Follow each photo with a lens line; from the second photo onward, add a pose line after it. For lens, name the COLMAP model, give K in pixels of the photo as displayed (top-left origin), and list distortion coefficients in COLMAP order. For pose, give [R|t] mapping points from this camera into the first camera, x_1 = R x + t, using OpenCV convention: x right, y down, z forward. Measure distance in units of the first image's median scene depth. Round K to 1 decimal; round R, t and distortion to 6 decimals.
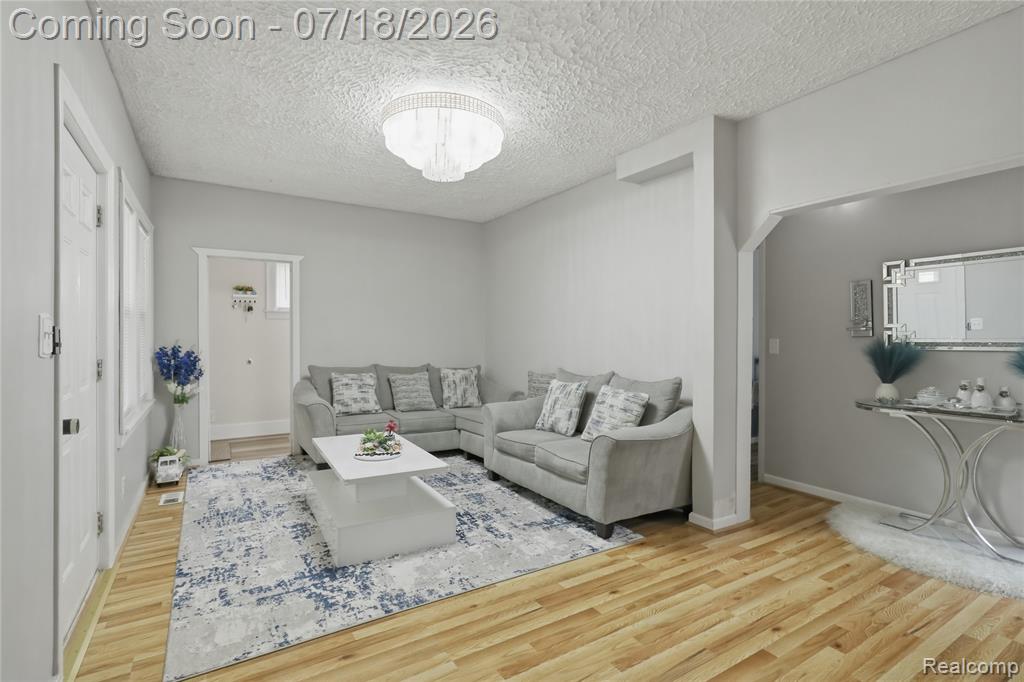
lens RADIAL K [[486.7, 0, 515.4], [0, 486.7, 336.9], [0, 0, 1]] dist [-0.010260, 0.001786]
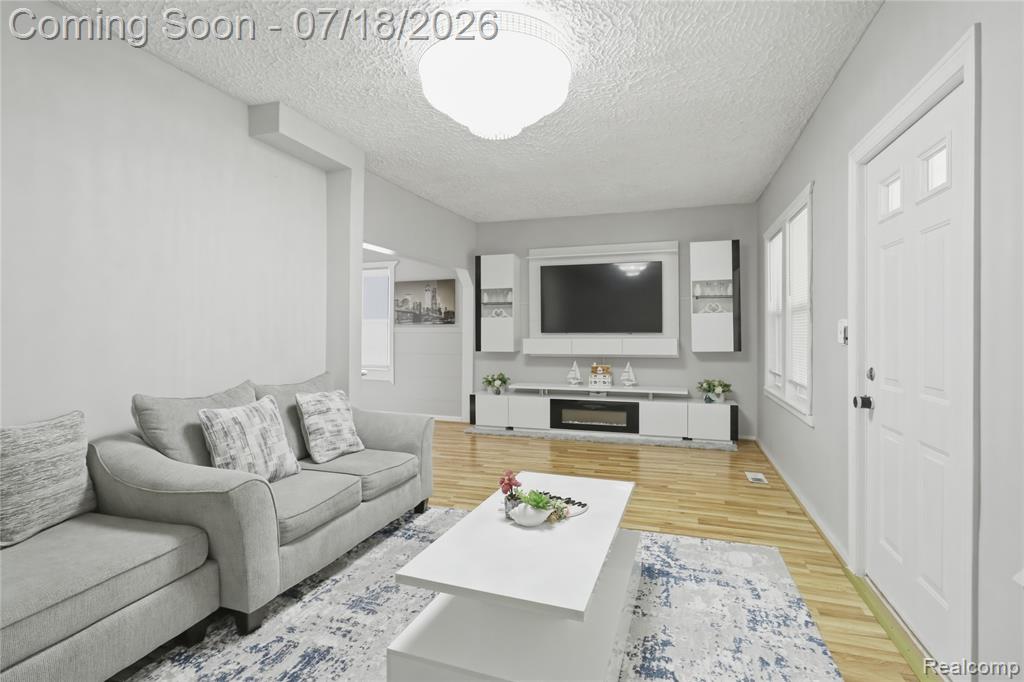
lens RADIAL K [[486.7, 0, 514.6], [0, 486.7, 337.0], [0, 0, 1]] dist [-0.010260, 0.001786]
pose [[-0.638347, -0.009332, 0.769693, -0.953951], [-0.002489, 0.999946, 0.010059, 0.000910], [-0.769745, 0.004505, -0.638335, 1.829475]]
